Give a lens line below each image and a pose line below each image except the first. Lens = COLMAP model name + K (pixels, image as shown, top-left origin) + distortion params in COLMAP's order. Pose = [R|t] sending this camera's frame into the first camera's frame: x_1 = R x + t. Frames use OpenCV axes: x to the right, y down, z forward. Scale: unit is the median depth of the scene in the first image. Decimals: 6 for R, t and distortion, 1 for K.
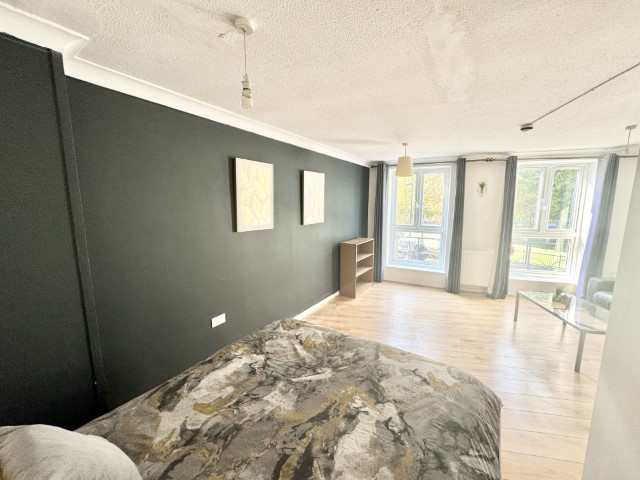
lens RADIAL K [[254.6, 0, 320.0], [0, 254.6, 240.0], [0, 0, 1]] dist [-0.001297, 0.000404]
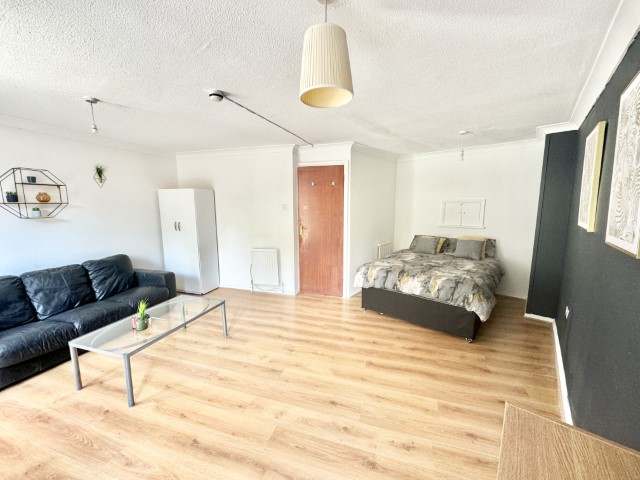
lens RADIAL K [[254.6, 0, 320.0], [0, 254.6, 240.0], [0, 0, 1]] dist [-0.001297, 0.000404]
pose [[-0.992684, -0.013673, 0.119965, 0.287523], [0.021203, 0.958388, 0.284682, -0.166318], [-0.118866, 0.285143, -0.951086, 1.306658]]
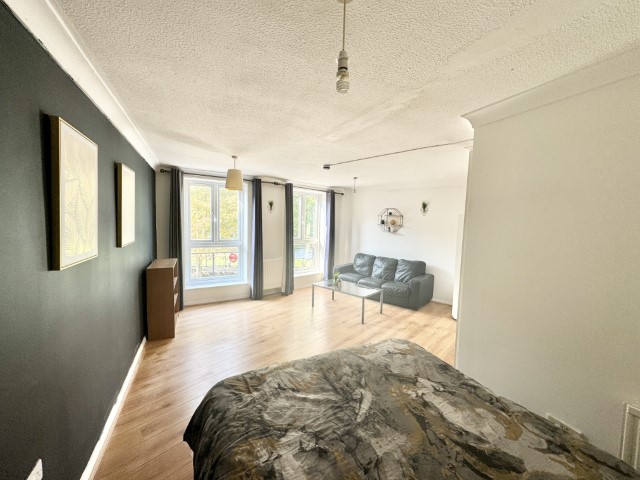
lens RADIAL K [[254.6, 0, 320.0], [0, 254.6, 240.0], [0, 0, 1]] dist [-0.001297, 0.000404]
pose [[0.518299, -0.052384, 0.853593, -0.326503], [0.097914, 0.995194, 0.001621, -0.027877], [-0.849576, 0.082738, 0.520937, 0.227078]]
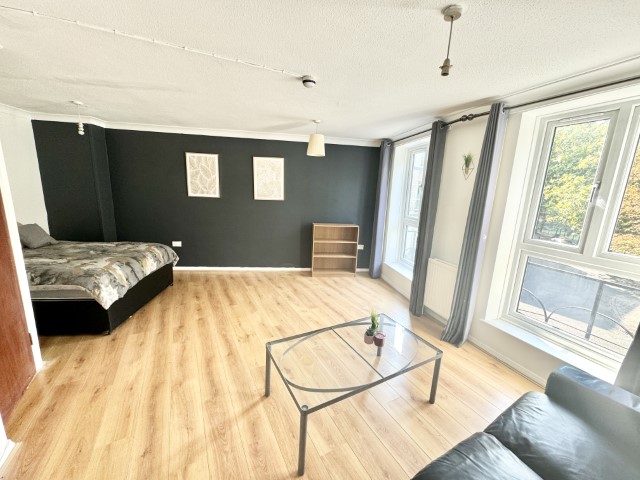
lens RADIAL K [[254.6, 0, 320.0], [0, 254.6, 240.0], [0, 0, 1]] dist [-0.001297, 0.000404]
pose [[0.634090, 0.176966, -0.752737, 1.075617], [-0.155762, 0.982737, 0.099828, -0.035589], [0.757409, 0.053948, 0.650708, 0.393172]]
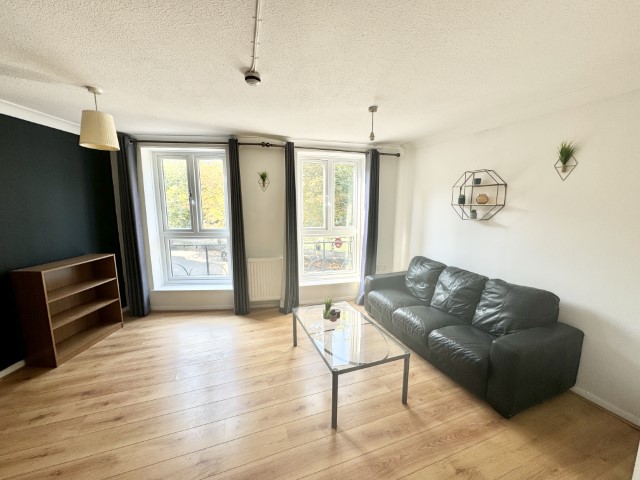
lens RADIAL K [[254.6, 0, 320.0], [0, 254.6, 240.0], [0, 0, 1]] dist [-0.001297, 0.000404]
pose [[0.853927, -0.071993, 0.515388, 0.425568], [0.072686, 0.997177, 0.018862, -0.019566], [-0.515291, 0.021355, 0.856749, 0.259869]]
